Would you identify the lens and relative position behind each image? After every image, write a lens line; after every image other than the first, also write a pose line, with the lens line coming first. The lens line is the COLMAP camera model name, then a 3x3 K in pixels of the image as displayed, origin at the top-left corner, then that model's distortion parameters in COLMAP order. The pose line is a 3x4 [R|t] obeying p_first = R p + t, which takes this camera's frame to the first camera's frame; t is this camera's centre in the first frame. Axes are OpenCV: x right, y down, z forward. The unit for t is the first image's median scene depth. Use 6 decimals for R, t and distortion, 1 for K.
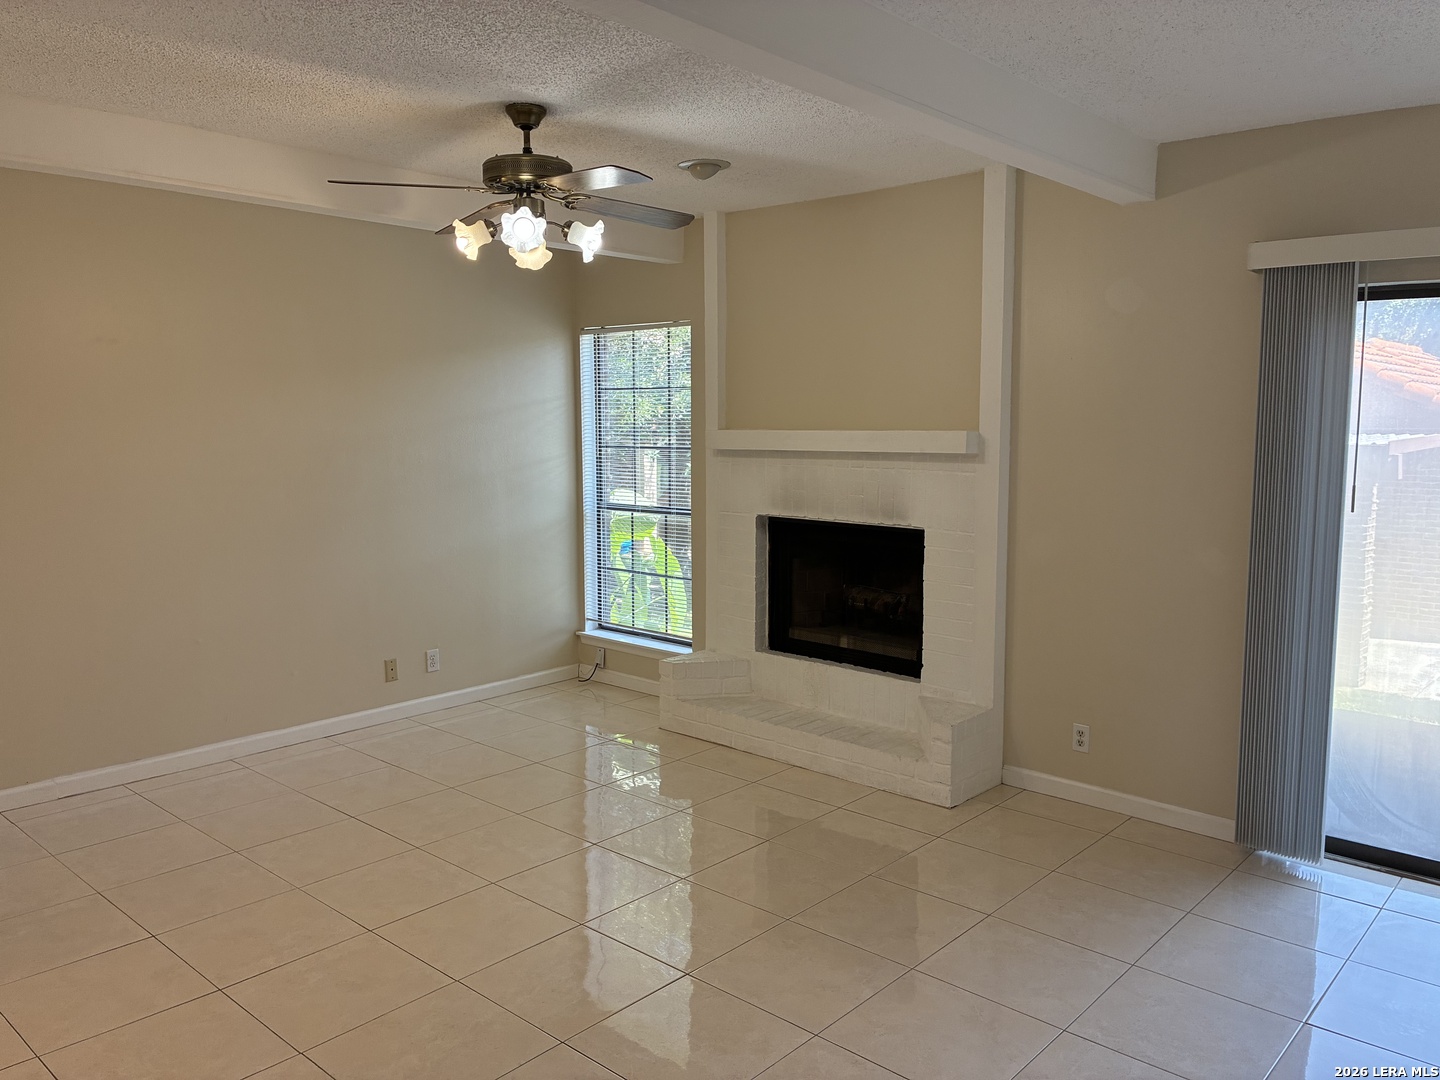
lens RADIAL K [[1075.7, 0, 711.0], [0, 1075.7, 531.5], [0, 0, 1]] dist [-0.006951, -0.007723]
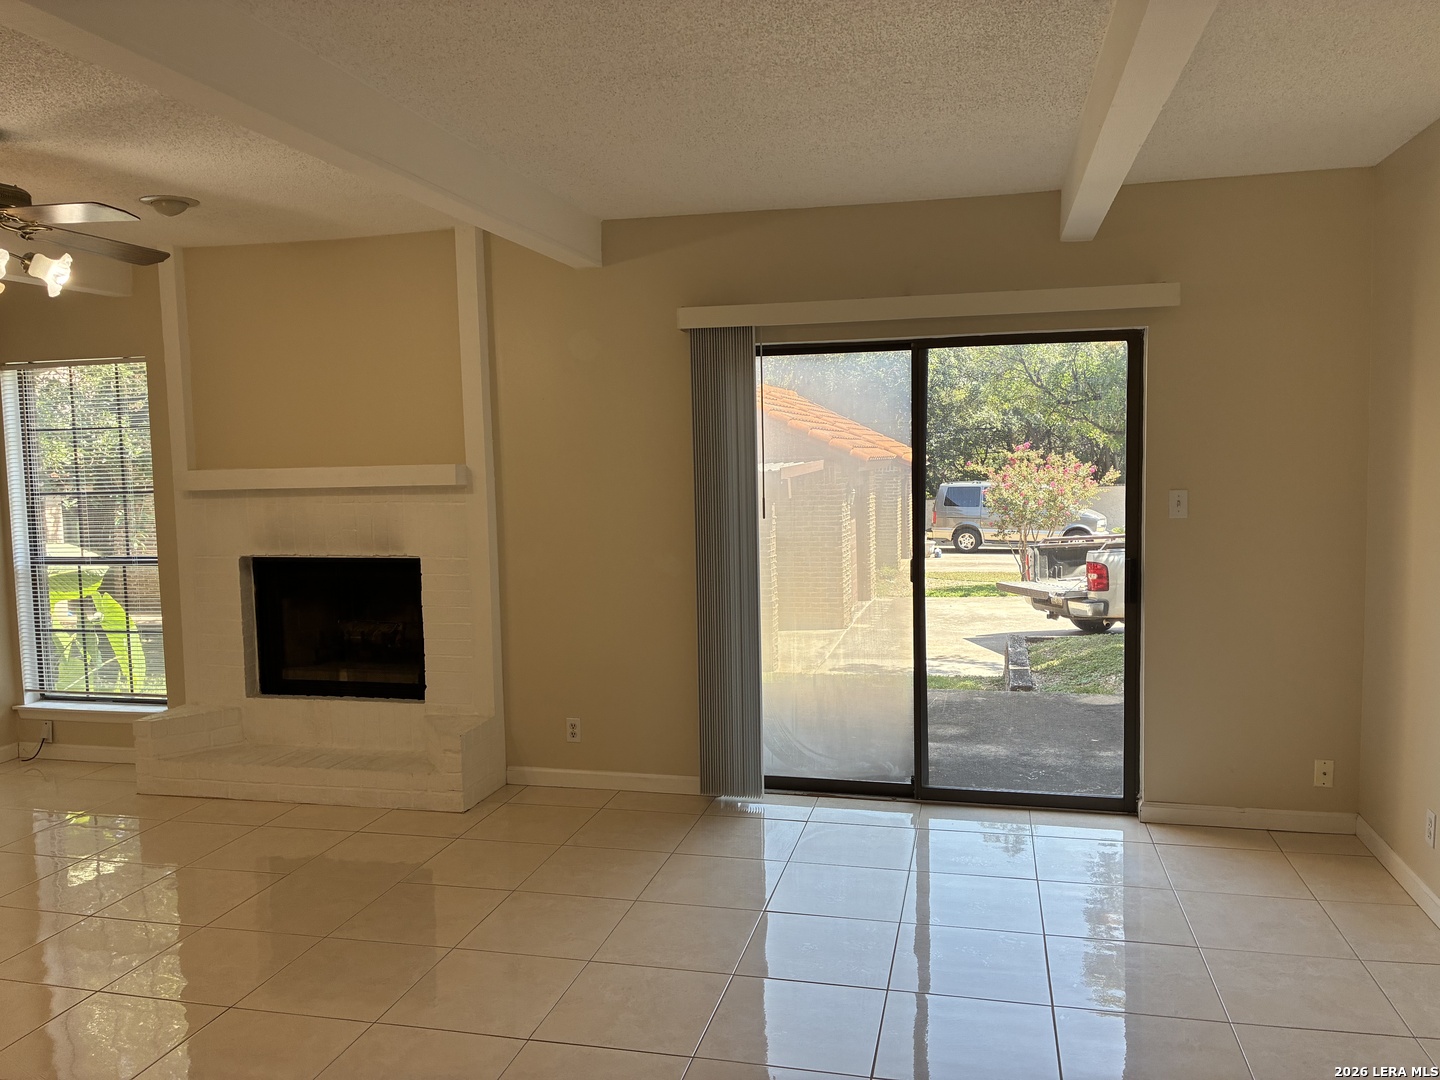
lens RADIAL K [[1075.7, 0, 733.3], [0, 1075.7, 537.0], [0, 0, 1]] dist [-0.006951, -0.007723]
pose [[0.870436, -0.056770, 0.488998, -0.054721], [0.071202, 0.997402, -0.010950, 0.011834], [-0.487106, 0.044349, 0.872216, -0.088324]]
